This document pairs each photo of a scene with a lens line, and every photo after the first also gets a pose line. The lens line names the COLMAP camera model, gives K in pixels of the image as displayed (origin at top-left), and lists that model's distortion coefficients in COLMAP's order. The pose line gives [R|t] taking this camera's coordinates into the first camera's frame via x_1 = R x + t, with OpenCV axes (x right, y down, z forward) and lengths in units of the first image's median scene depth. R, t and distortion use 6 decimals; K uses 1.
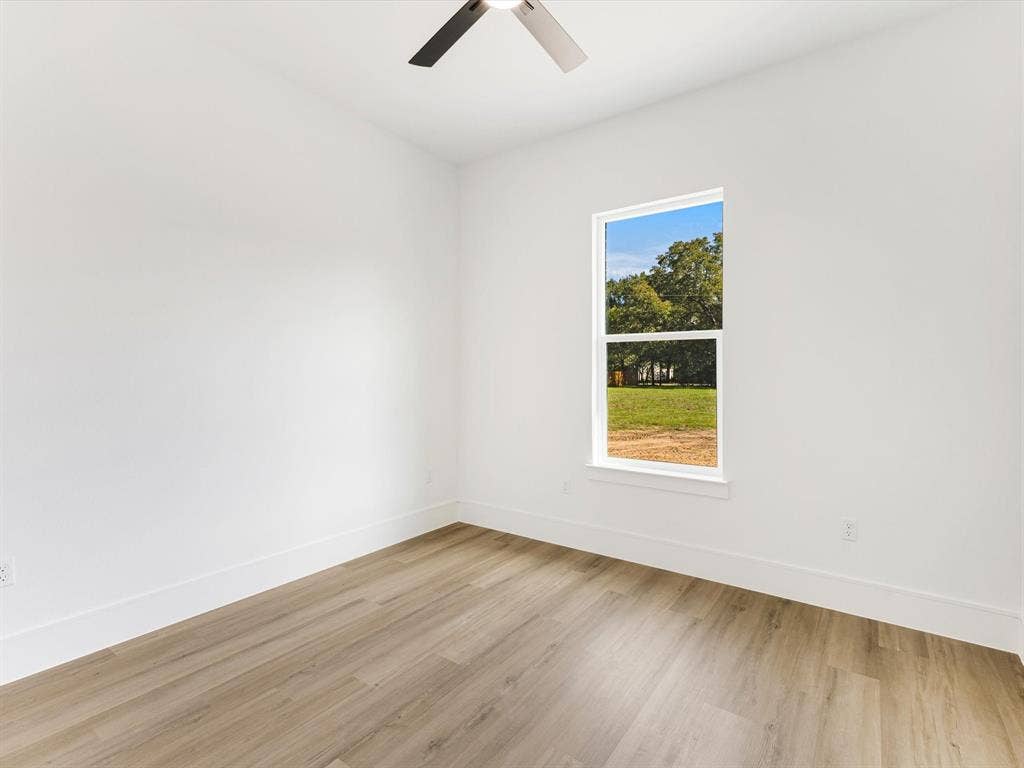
lens RADIAL K [[497.9, 0, 511.7], [0, 497.9, 375.3], [0, 0, 1]] dist [0.010001, -0.000639]
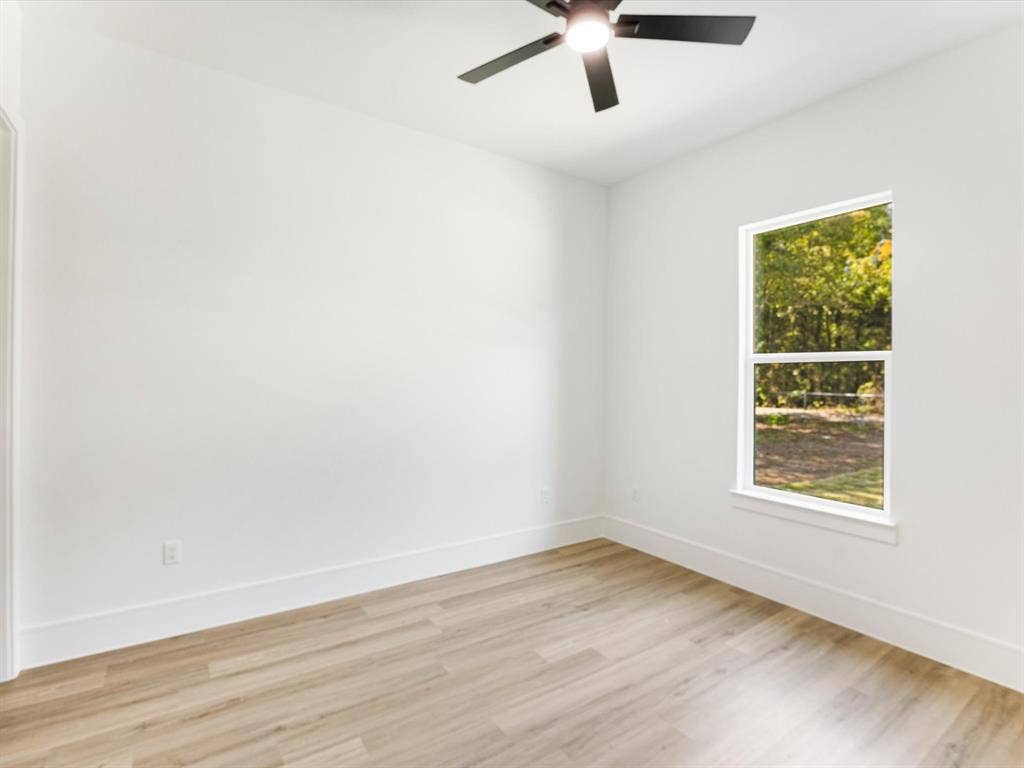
lens RADIAL K [[513.3, 0, 512.3], [0, 513.3, 389.8], [0, 0, 1]] dist [0.000052, -0.000369]
pose [[0.941732, 0.032417, -0.334797, 0.091294], [-0.034137, 0.999417, 0.000747, 0.000605], [0.334626, 0.010726, 0.942290, -0.063963]]
